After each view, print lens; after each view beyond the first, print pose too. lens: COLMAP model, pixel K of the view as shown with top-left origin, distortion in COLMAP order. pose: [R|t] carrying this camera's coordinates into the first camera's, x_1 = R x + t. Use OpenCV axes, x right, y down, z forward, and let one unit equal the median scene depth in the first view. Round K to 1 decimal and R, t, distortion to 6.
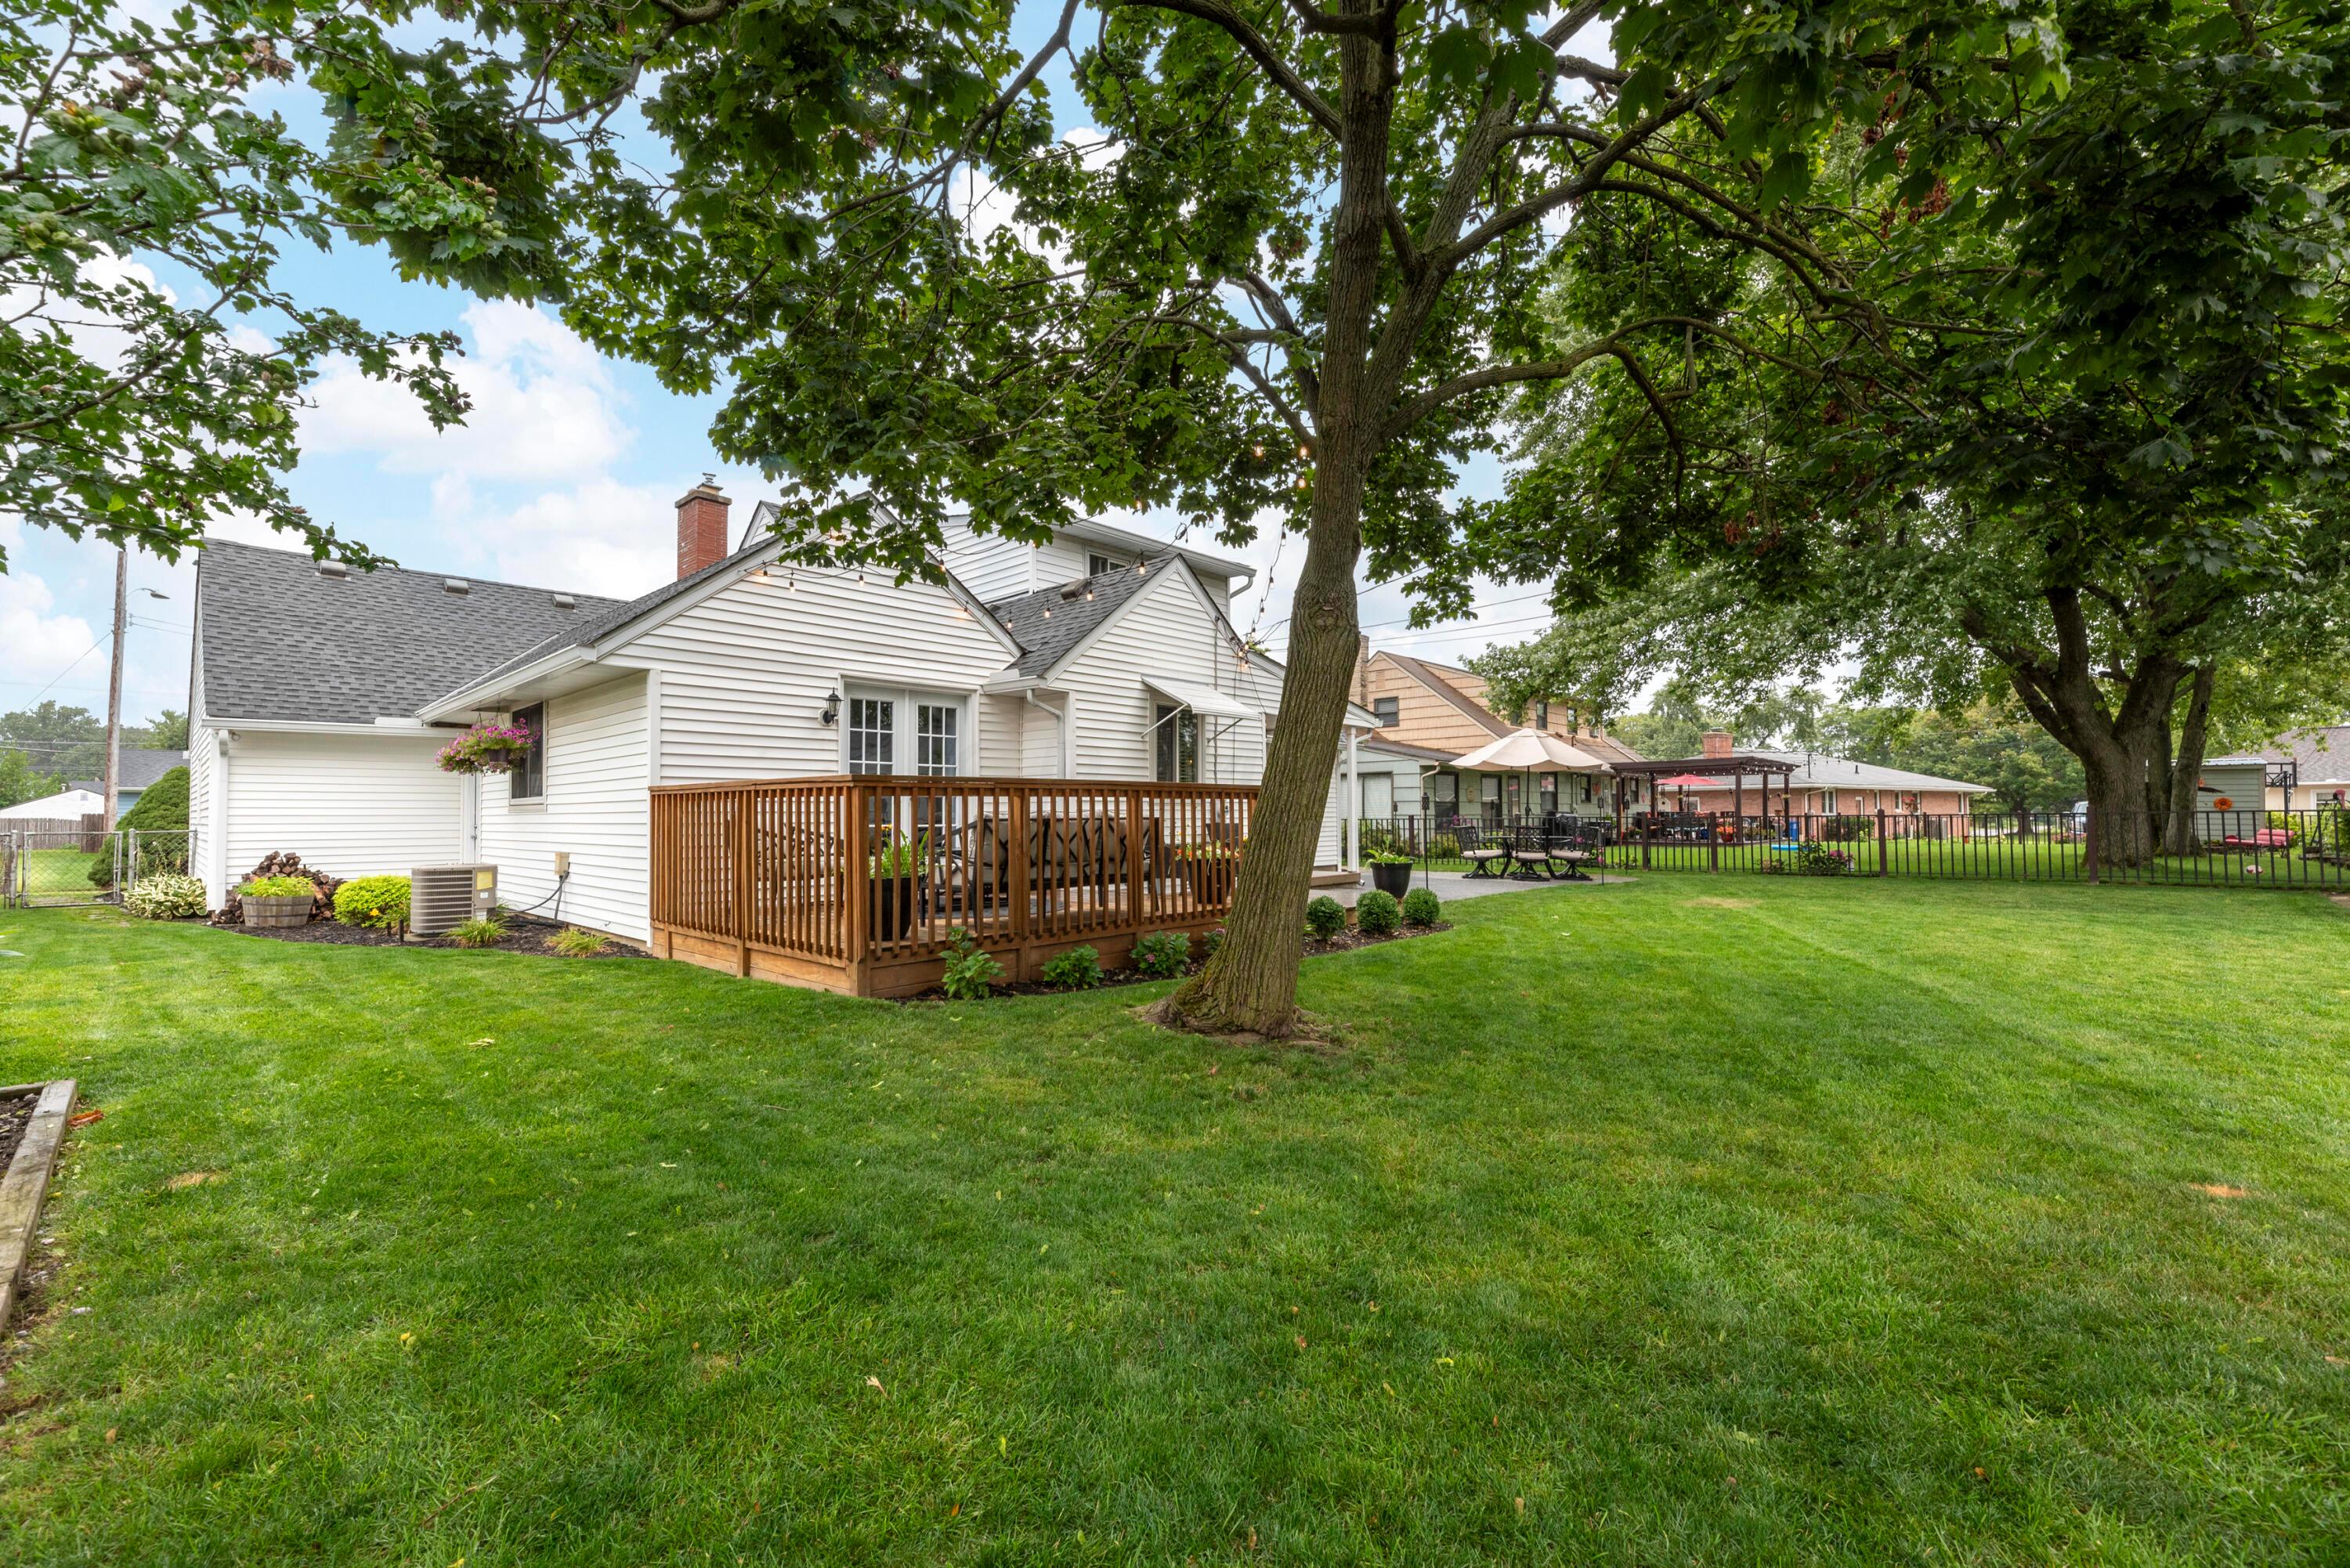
lens RADIAL K [[942.4, 0, 1169.5], [0, 942.4, 794.9], [0, 0, 1]] dist [-0.003726, 0.001218]
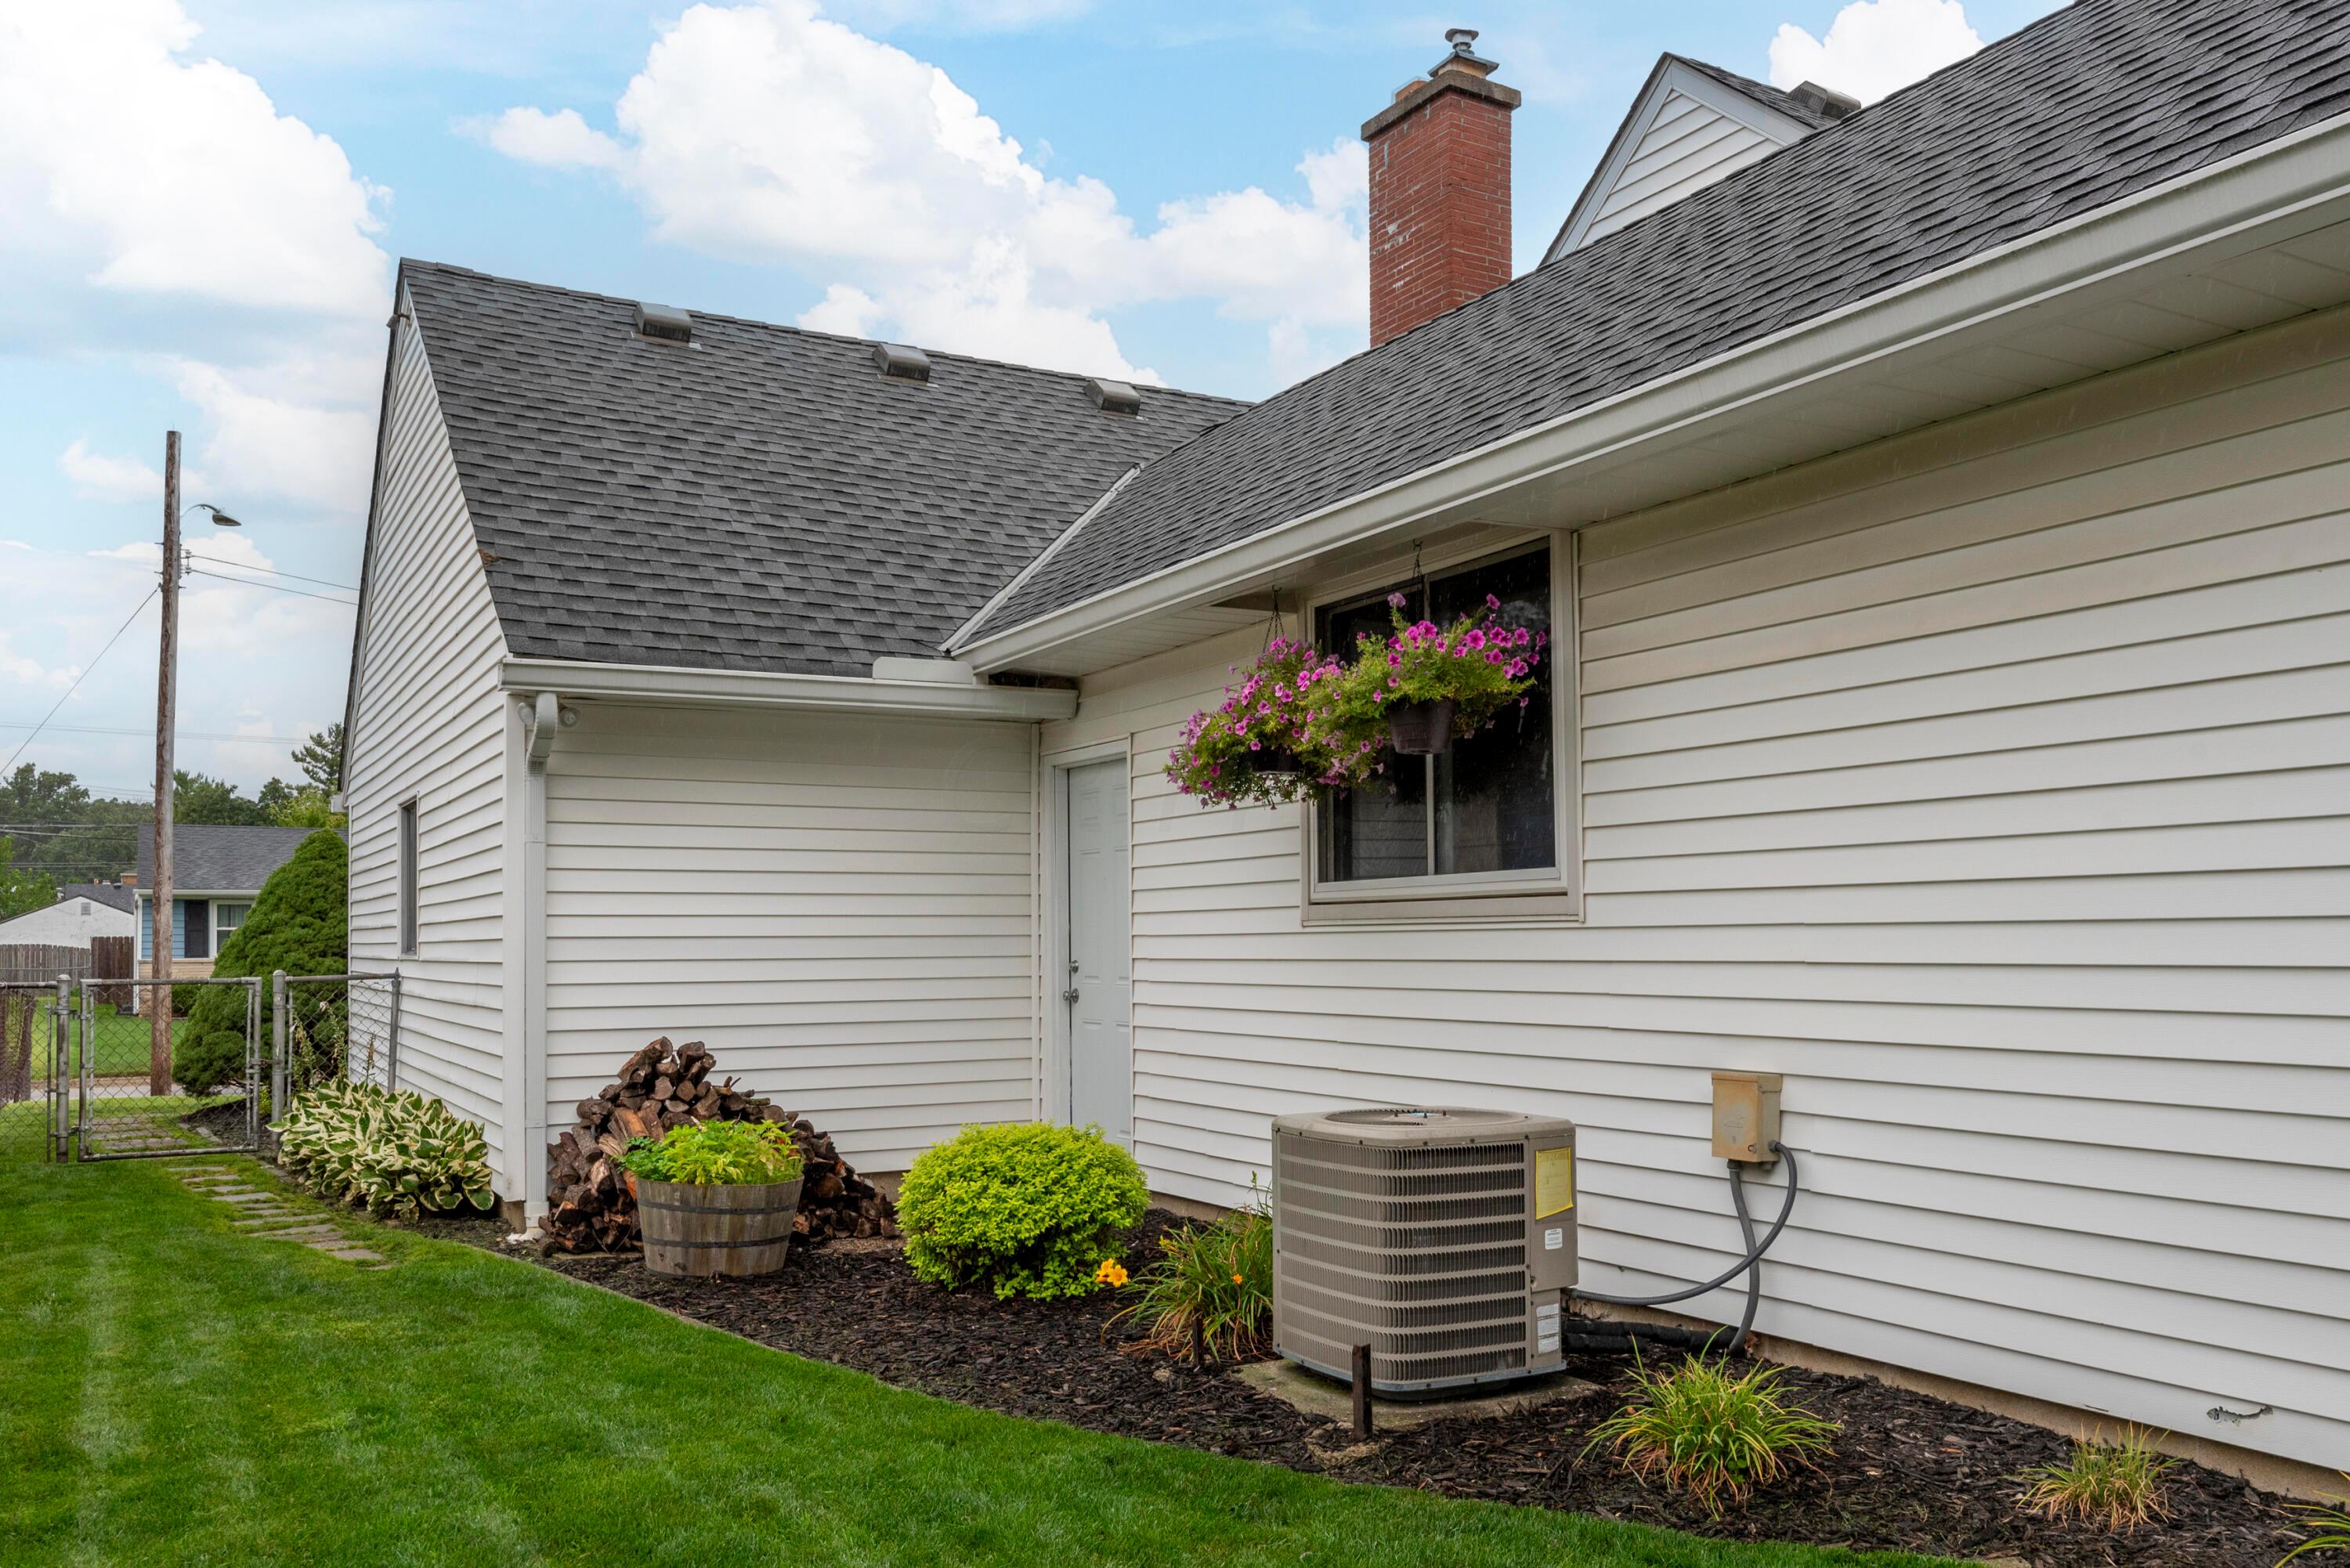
lens RADIAL K [[1749.6, 0, 1197.0], [0, 1749.6, 904.0], [0, 0, 1]] dist [-0.000566, 0.002880]
pose [[0.961071, -0.007327, -0.276204, -0.571950], [0.008033, 0.999967, 0.001426, 0.010120], [0.276184, -0.003589, 0.961098, 0.422185]]
